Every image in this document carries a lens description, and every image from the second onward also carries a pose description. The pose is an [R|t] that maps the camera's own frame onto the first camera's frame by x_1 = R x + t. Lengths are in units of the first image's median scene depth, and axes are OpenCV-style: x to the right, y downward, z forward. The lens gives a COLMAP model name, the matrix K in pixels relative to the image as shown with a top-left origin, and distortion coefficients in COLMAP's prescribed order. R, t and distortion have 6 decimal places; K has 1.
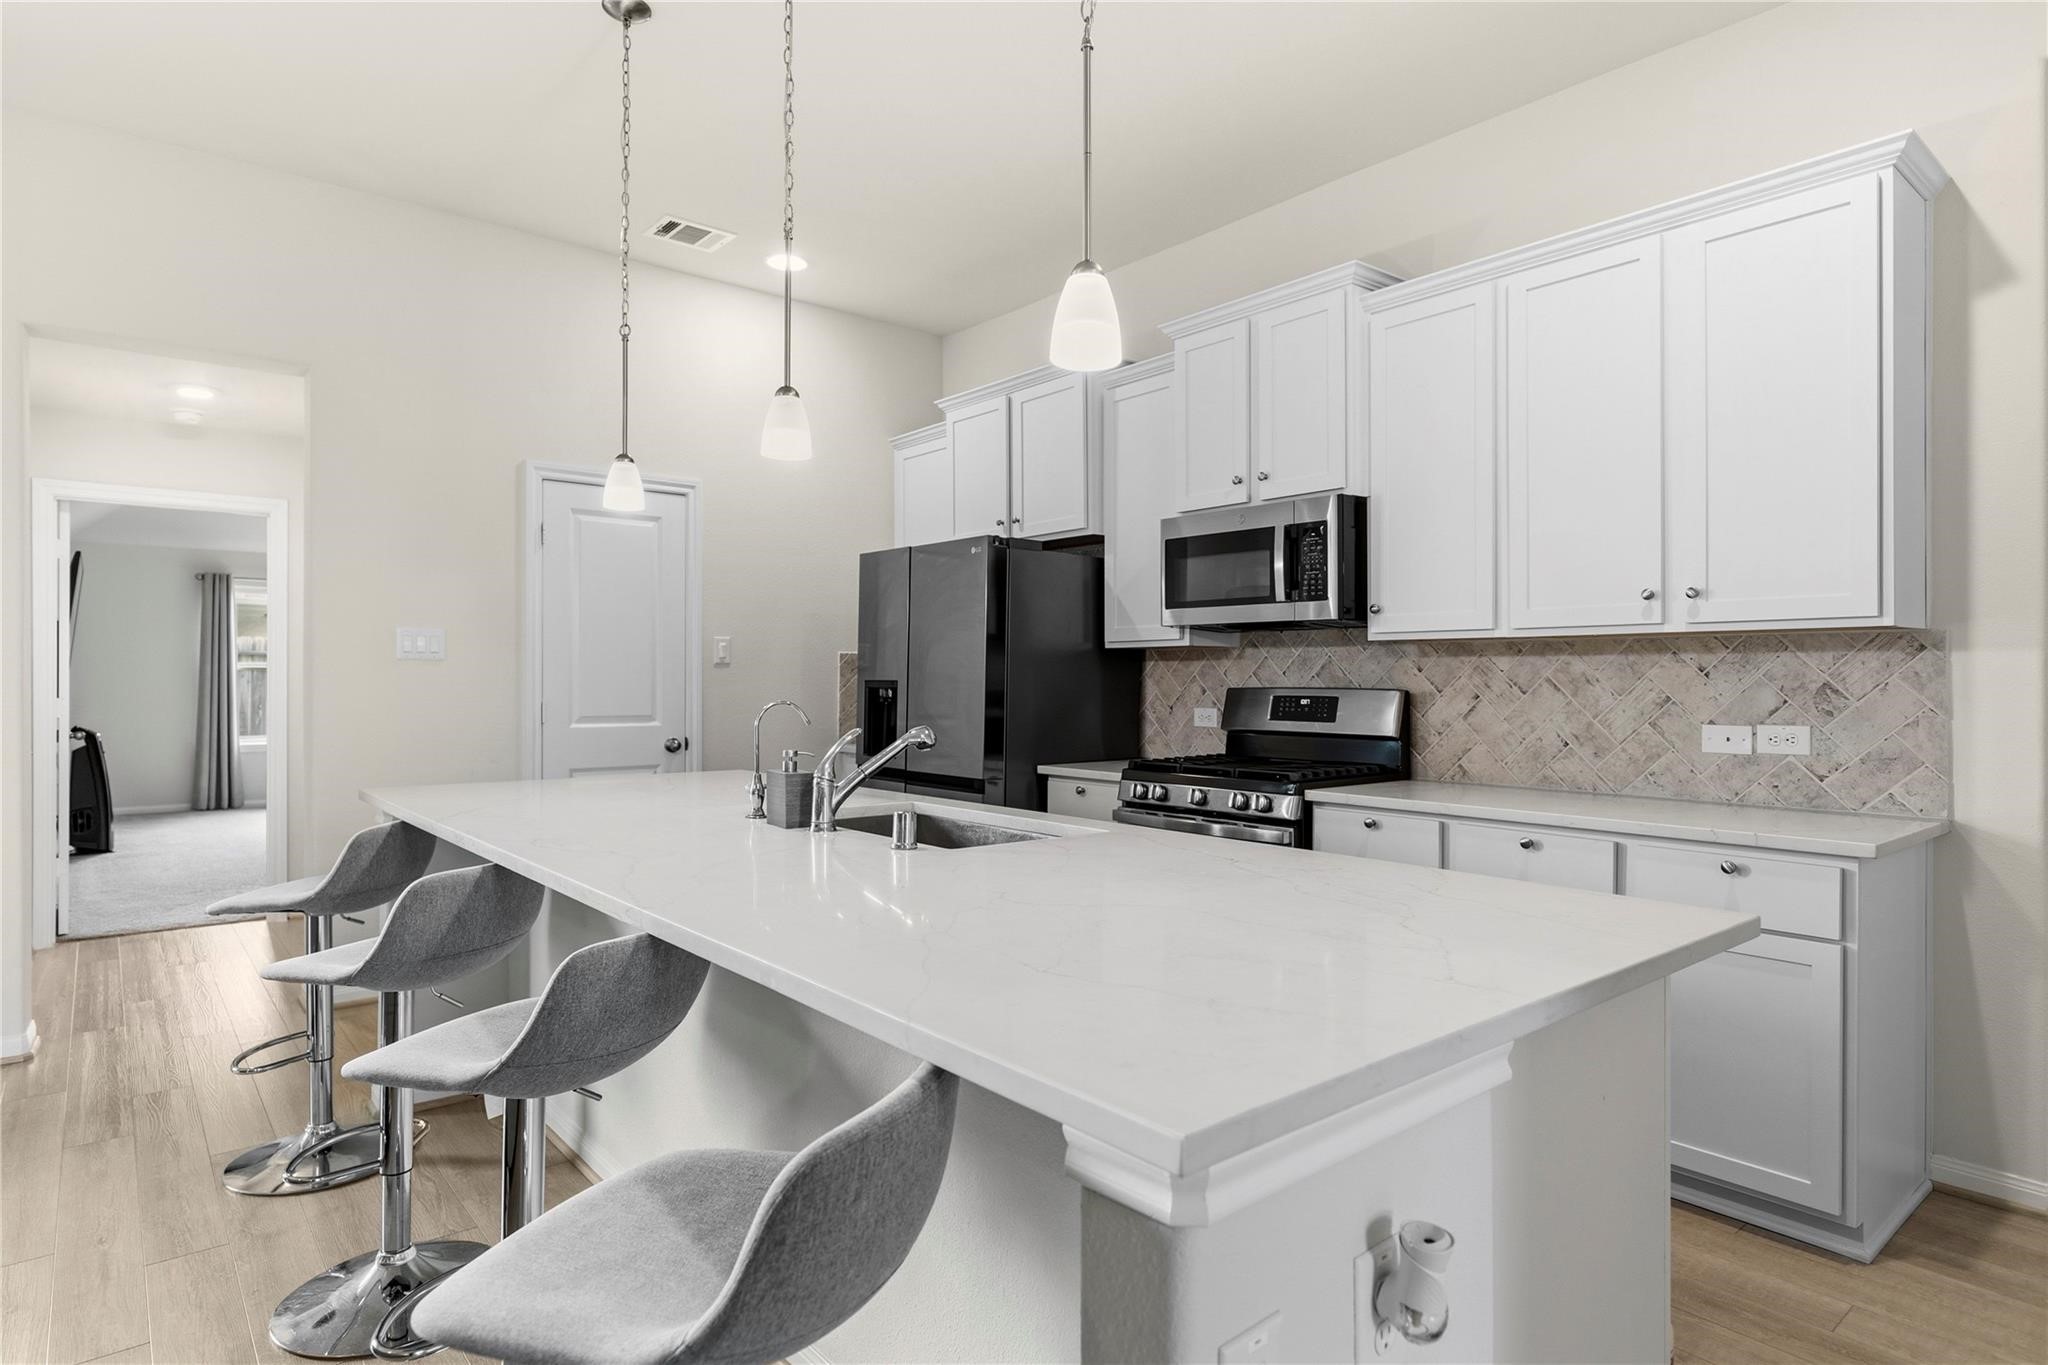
lens RADIAL K [[1131.9, 0, 1014.5], [0, 1131.9, 673.1], [0, 0, 1]] dist [0.004574, 0.000153]
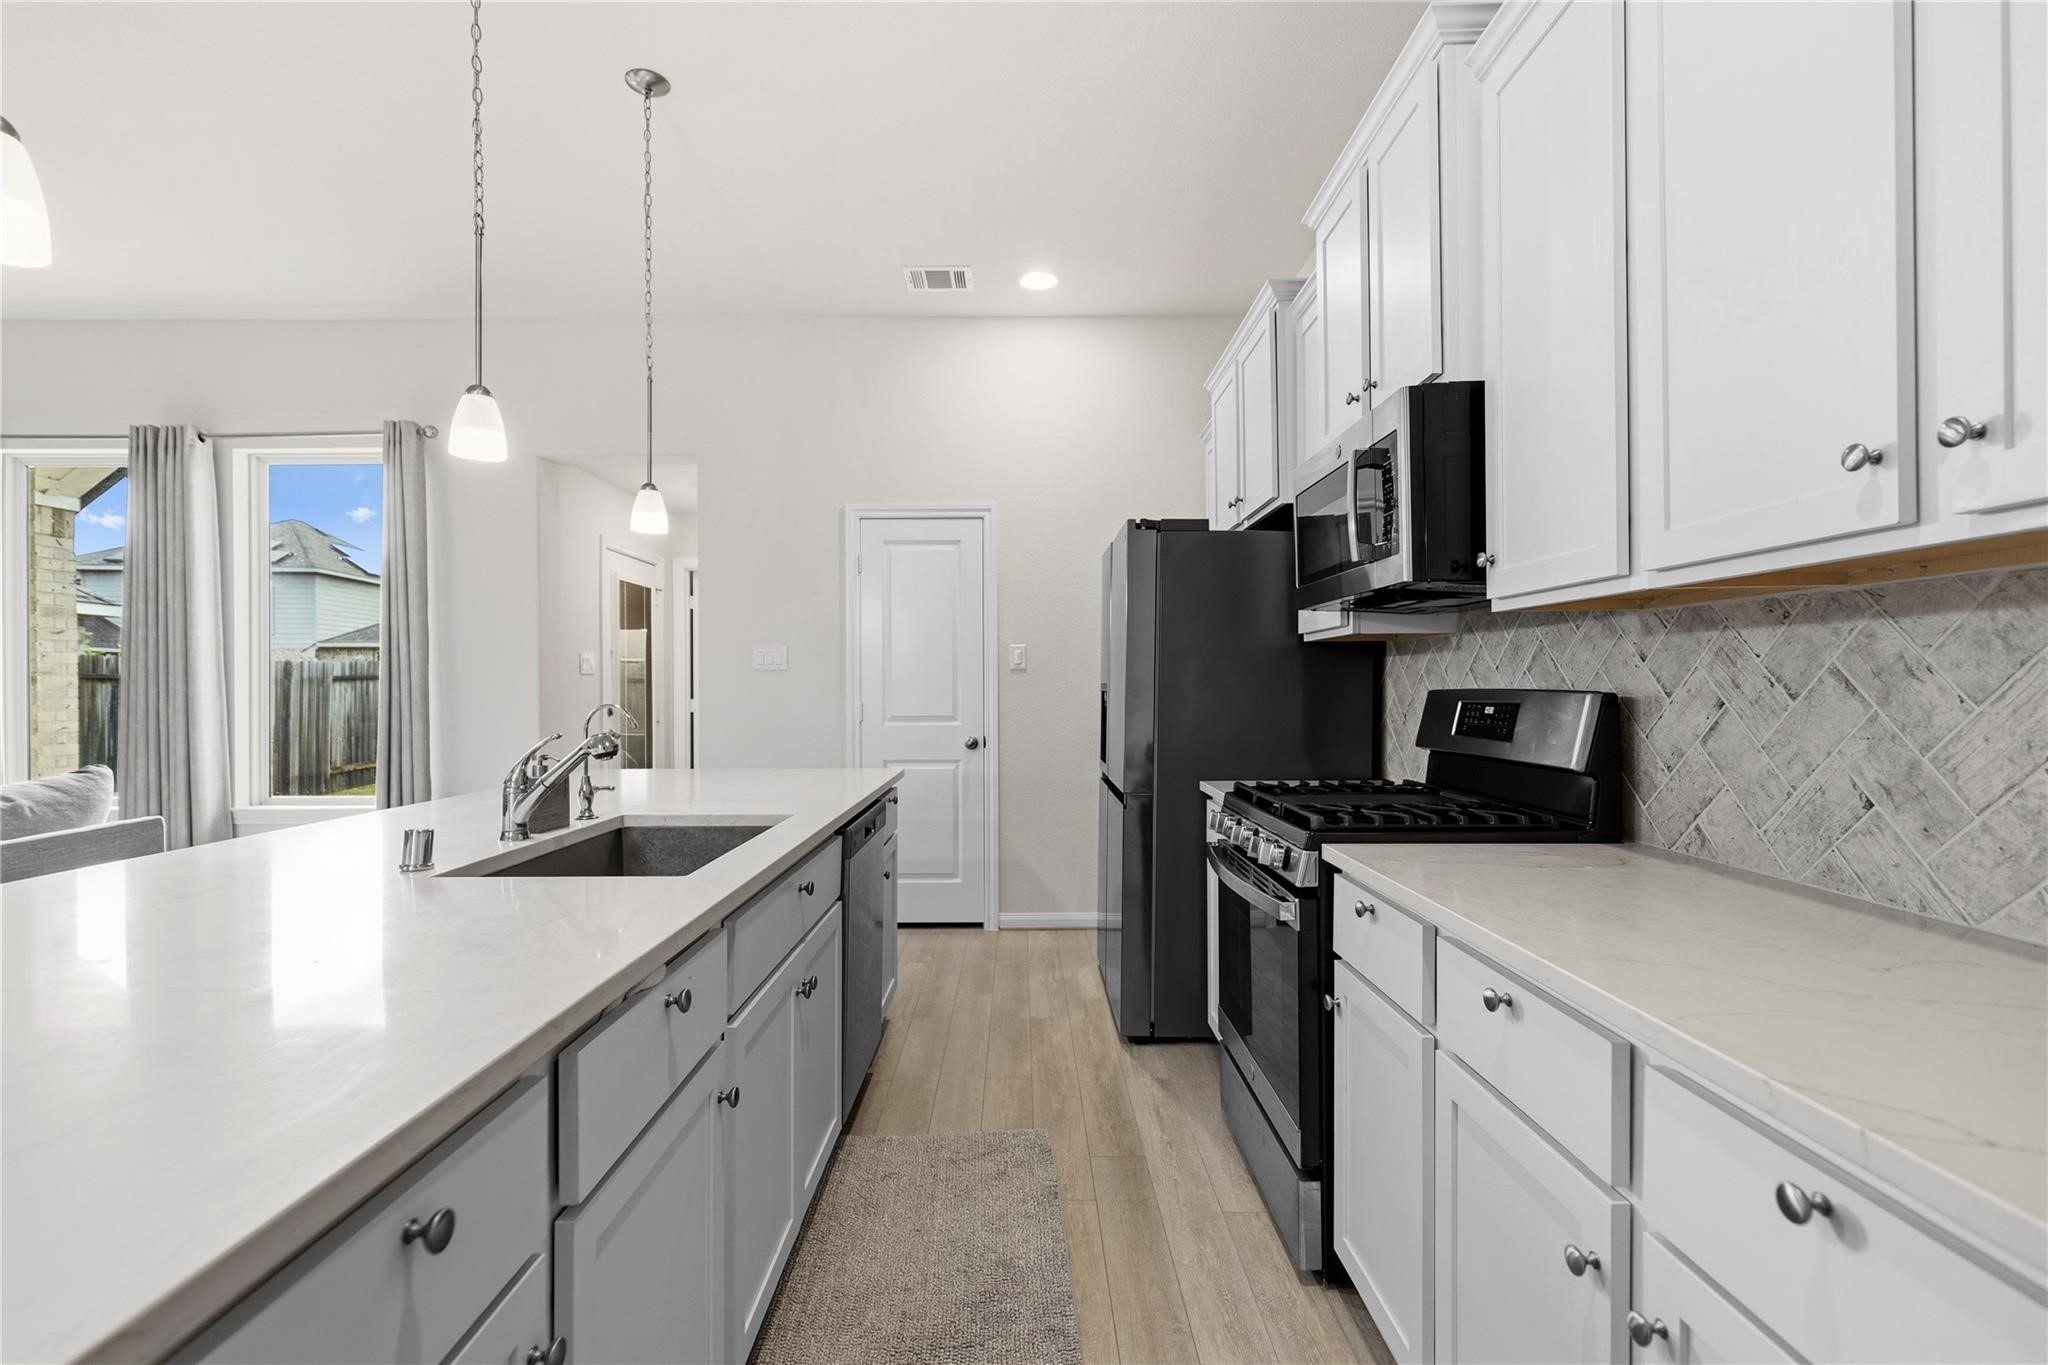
lens RADIAL K [[928.5, 0, 1020.8], [0, 928.5, 690.7], [0, 0, 1]] dist [0.005033, -0.000621]
pose [[0.765849, -0.003363, -0.643012, 0.468706], [0.010766, 0.999913, 0.007593, 0.007812], [0.642931, -0.012738, 0.765818, 0.471939]]
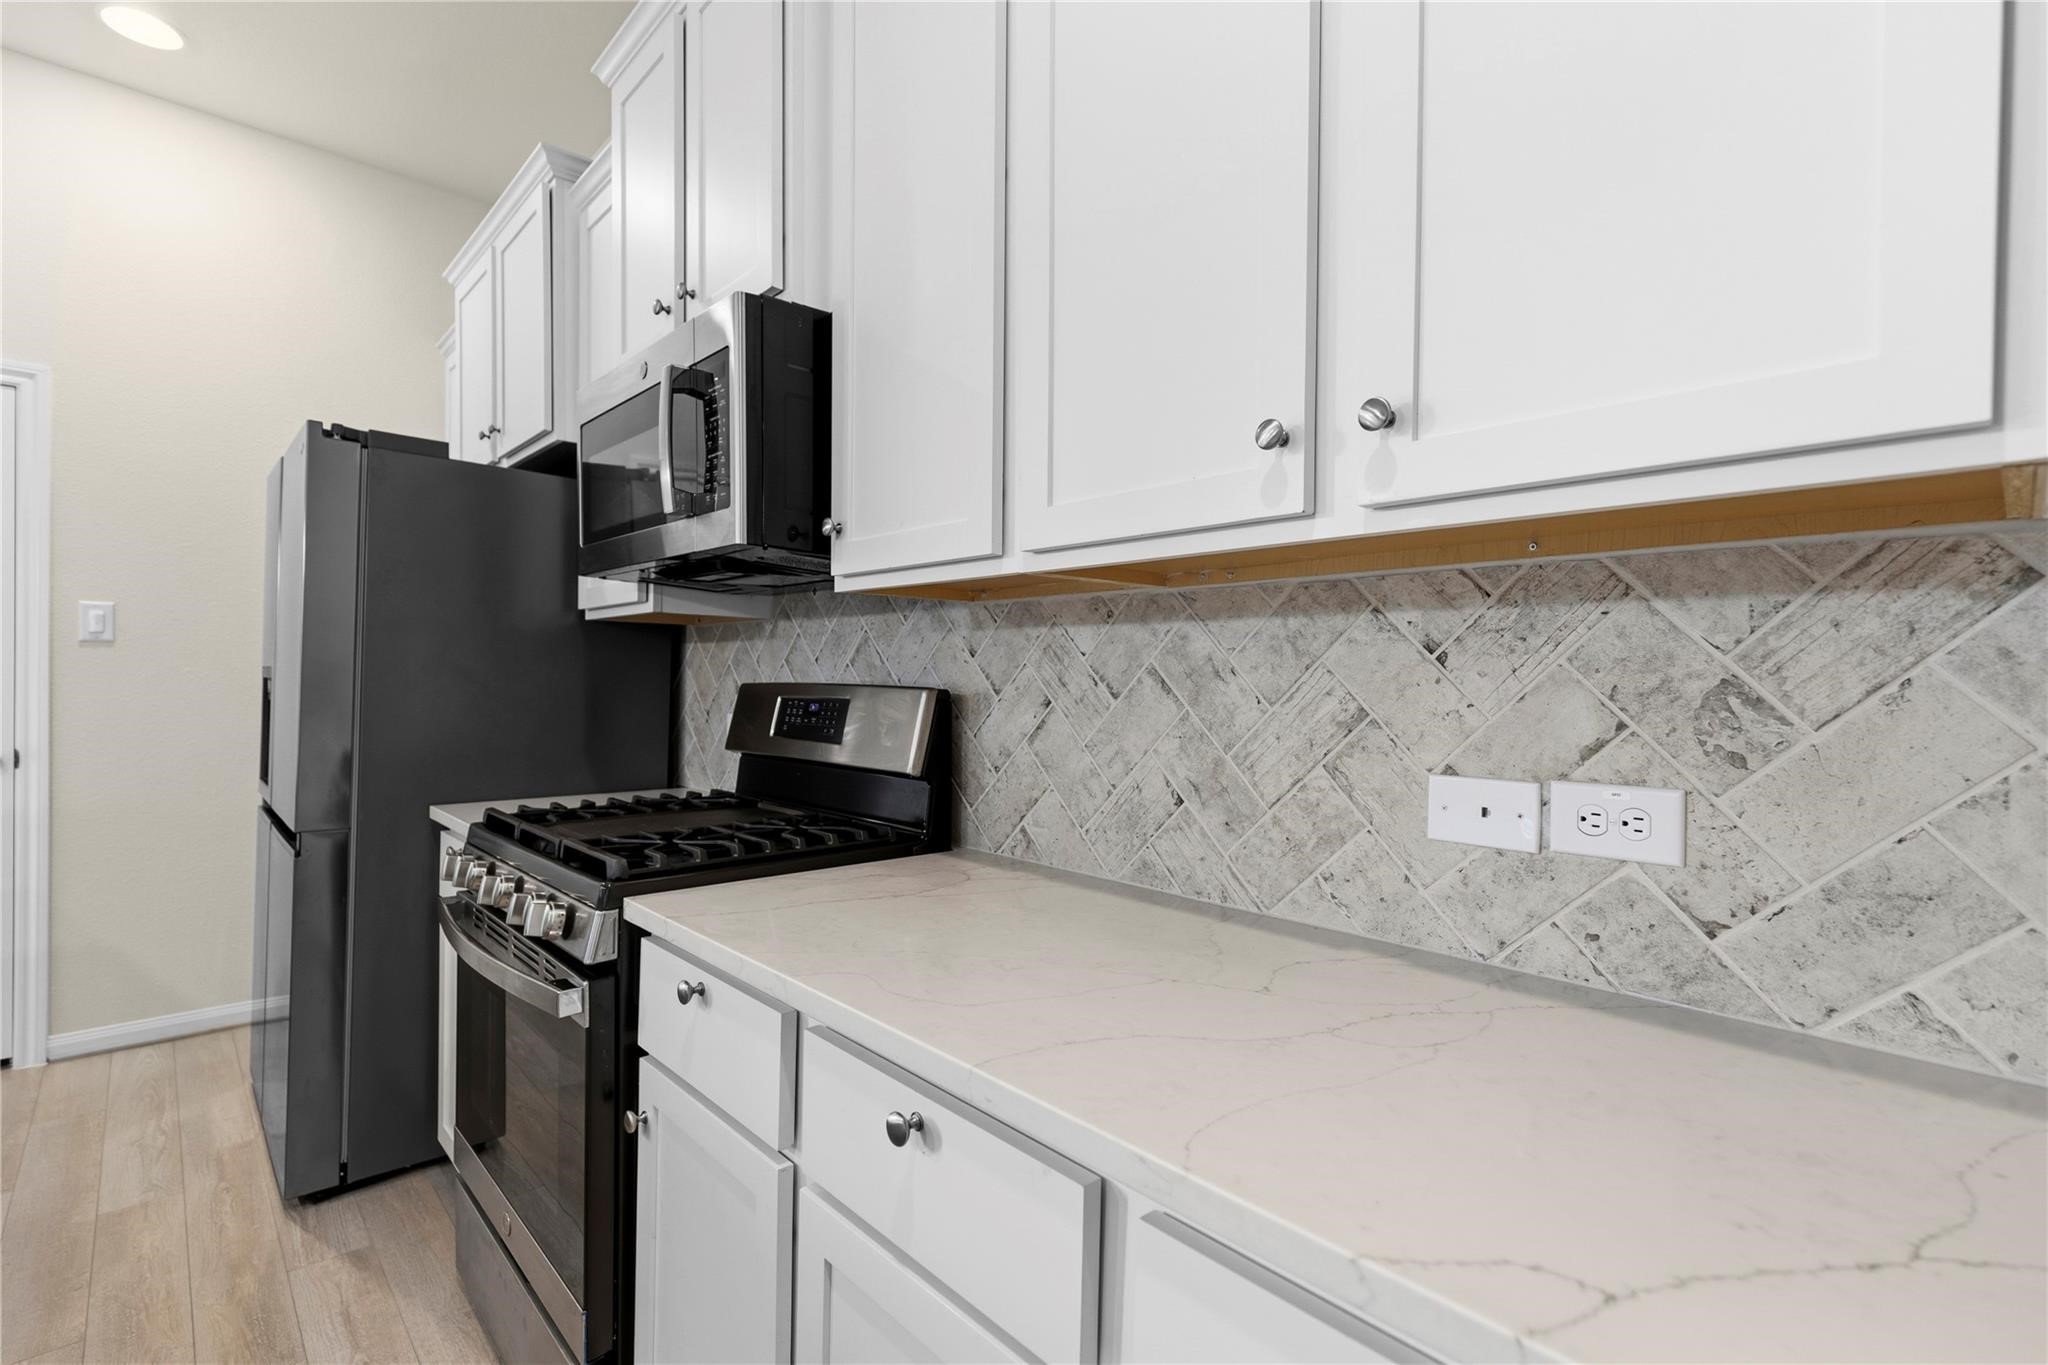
lens RADIAL K [[928.5, 0, 1021.4], [0, 928.5, 689.1], [0, 0, 1]] dist [0.005033, -0.000621]
pose [[0.998543, 0.010545, 0.052917, 0.398653], [-0.011368, 0.999819, 0.015278, 0.008493], [-0.052747, -0.015857, 0.998482, 0.604408]]
